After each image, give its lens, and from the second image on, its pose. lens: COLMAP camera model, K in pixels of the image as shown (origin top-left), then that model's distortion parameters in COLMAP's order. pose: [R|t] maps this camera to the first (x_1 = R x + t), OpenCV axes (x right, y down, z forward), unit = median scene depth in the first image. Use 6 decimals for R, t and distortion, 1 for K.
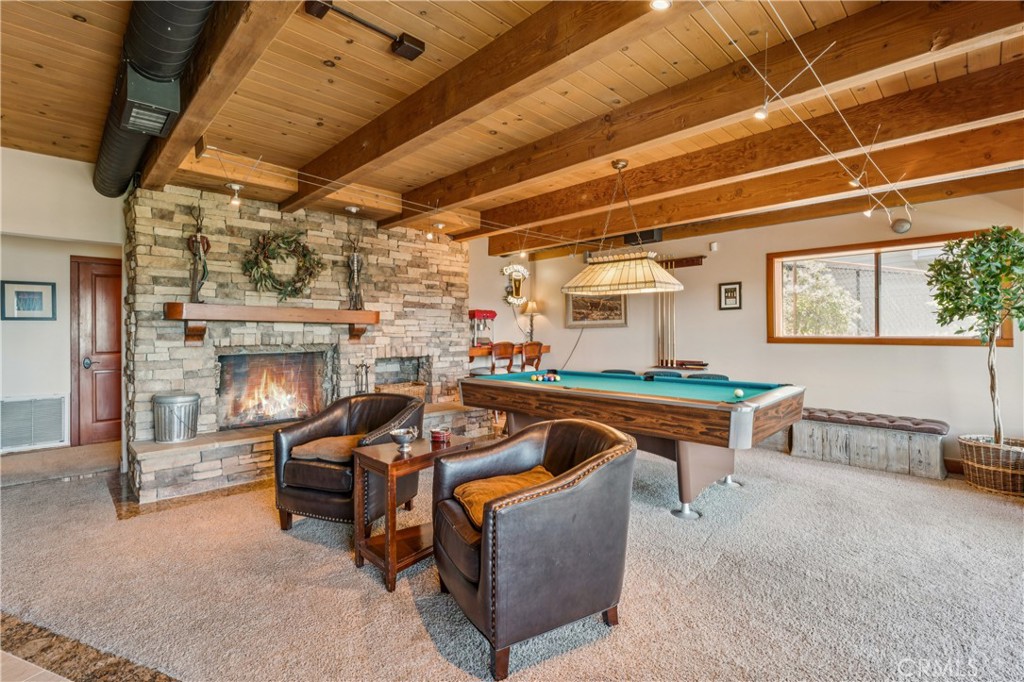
lens RADIAL K [[467.1, 0, 511.0], [0, 467.1, 330.8], [0, 0, 1]] dist [-0.005159, 0.002192]
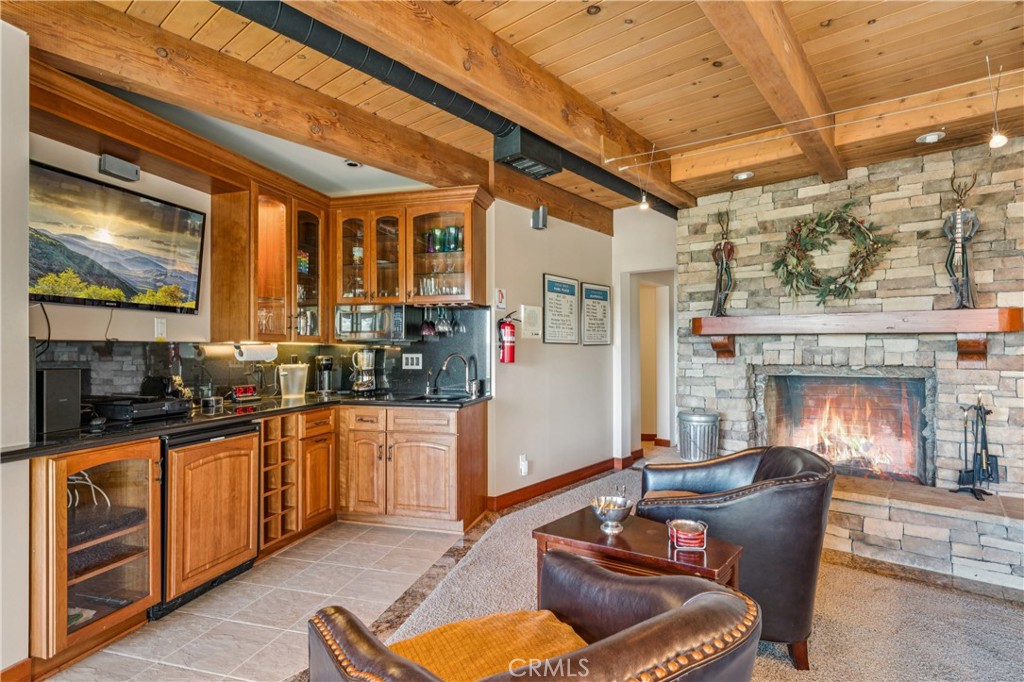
lens RADIAL K [[517.5, 0, 513.5], [0, 517.5, 344.3], [0, 0, 1]] dist [-0.002845, -0.000789]
pose [[0.098593, -0.006544, -0.995106, 0.260699], [0.006901, 0.999959, -0.005892, -0.001399], [0.995104, -0.006286, 0.098634, 0.429421]]
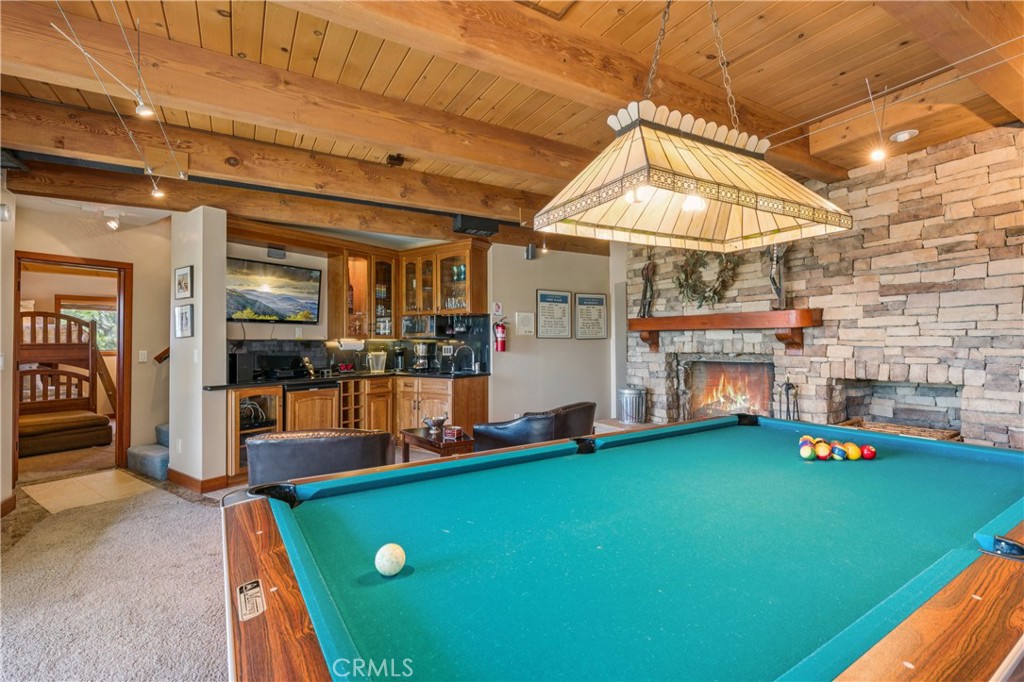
lens RADIAL K [[467.1, 0, 517.4], [0, 467.1, 333.8], [0, 0, 1]] dist [-0.005159, 0.002192]
pose [[-0.231521, -0.014357, -0.972724, 0.545001], [0.013899, 0.999740, -0.018064, 0.001744], [0.972731, -0.017702, -0.231261, 0.829749]]
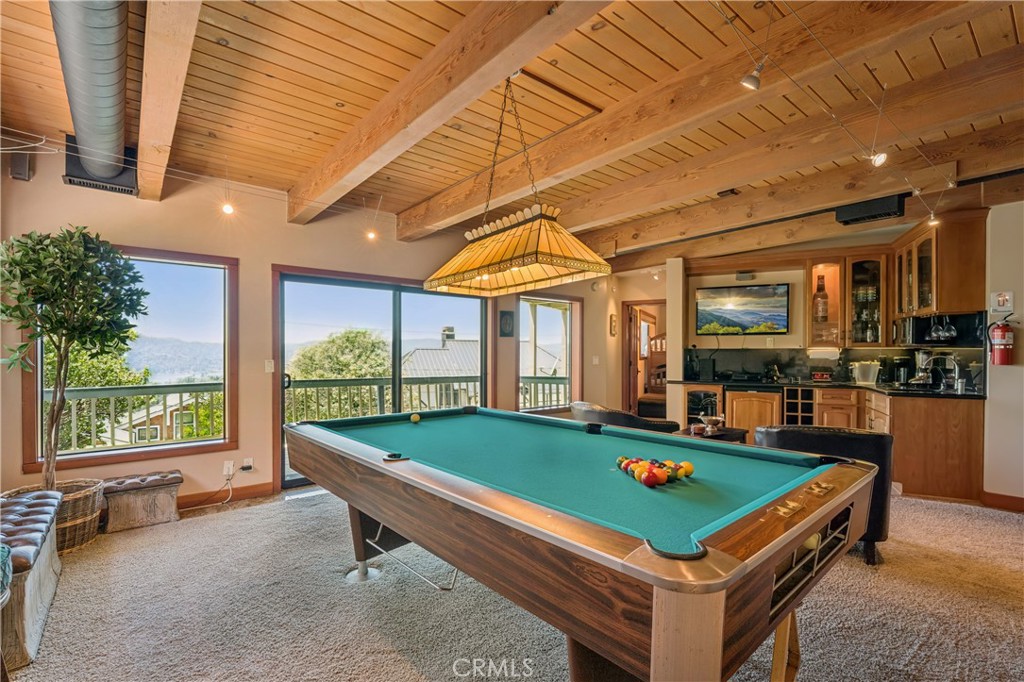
lens RADIAL K [[467.1, 0, 500.2], [0, 467.1, 357.7], [0, 0, 1]] dist [-0.005159, 0.002192]
pose [[-0.994996, 0.000843, 0.099915, 0.165607], [0.001143, 0.999995, 0.002942, 0.008768], [-0.099912, 0.003042, -0.994992, 1.403999]]
